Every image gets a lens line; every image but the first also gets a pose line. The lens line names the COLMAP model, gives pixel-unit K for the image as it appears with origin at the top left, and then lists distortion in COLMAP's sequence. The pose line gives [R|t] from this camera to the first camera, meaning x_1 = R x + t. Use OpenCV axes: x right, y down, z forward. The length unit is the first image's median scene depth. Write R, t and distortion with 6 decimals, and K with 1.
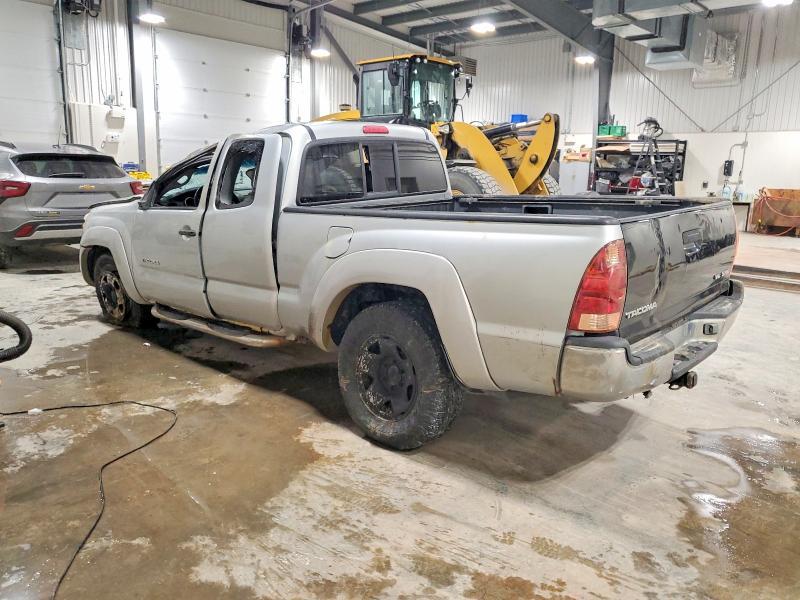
lens RADIAL K [[616.9, 0, 400.0], [0, 616.9, 300.0], [0, 0, 1]] dist [0.021514, 0.001742]
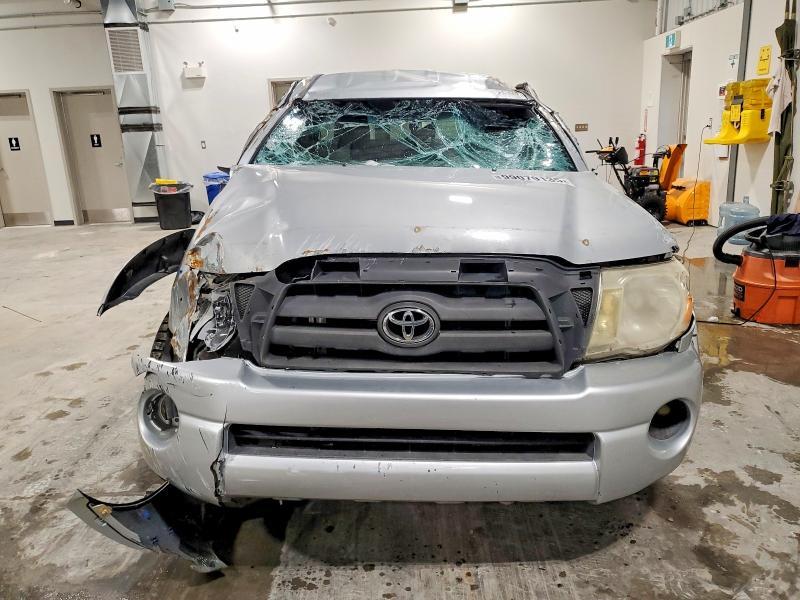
lens RADIAL K [[616.9, 0, 400.0], [0, 616.9, 300.0], [0, 0, 1]] dist [0.021514, 0.001742]
pose [[-0.664799, -0.188489, 0.722852, -0.884230], [0.185503, 0.895680, 0.404160, -0.383342], [-0.723624, 0.402777, -0.560482, 1.772369]]
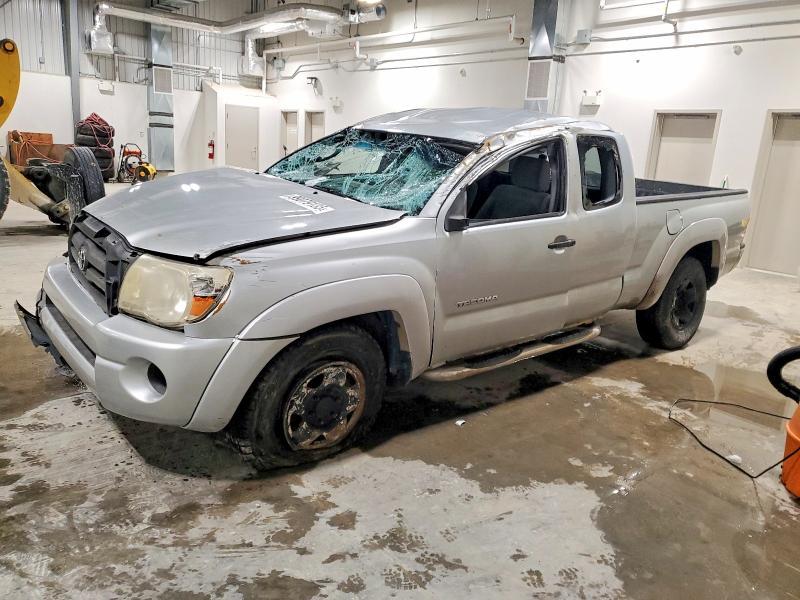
lens RADIAL K [[616.9, 0, 400.0], [0, 616.9, 300.0], [0, 0, 1]] dist [0.021514, 0.001742]
pose [[0.120745, -0.253538, 0.959760, -1.220439], [0.143330, 0.961155, 0.235875, -0.271053], [-0.982282, 0.109082, 0.152394, 1.107883]]
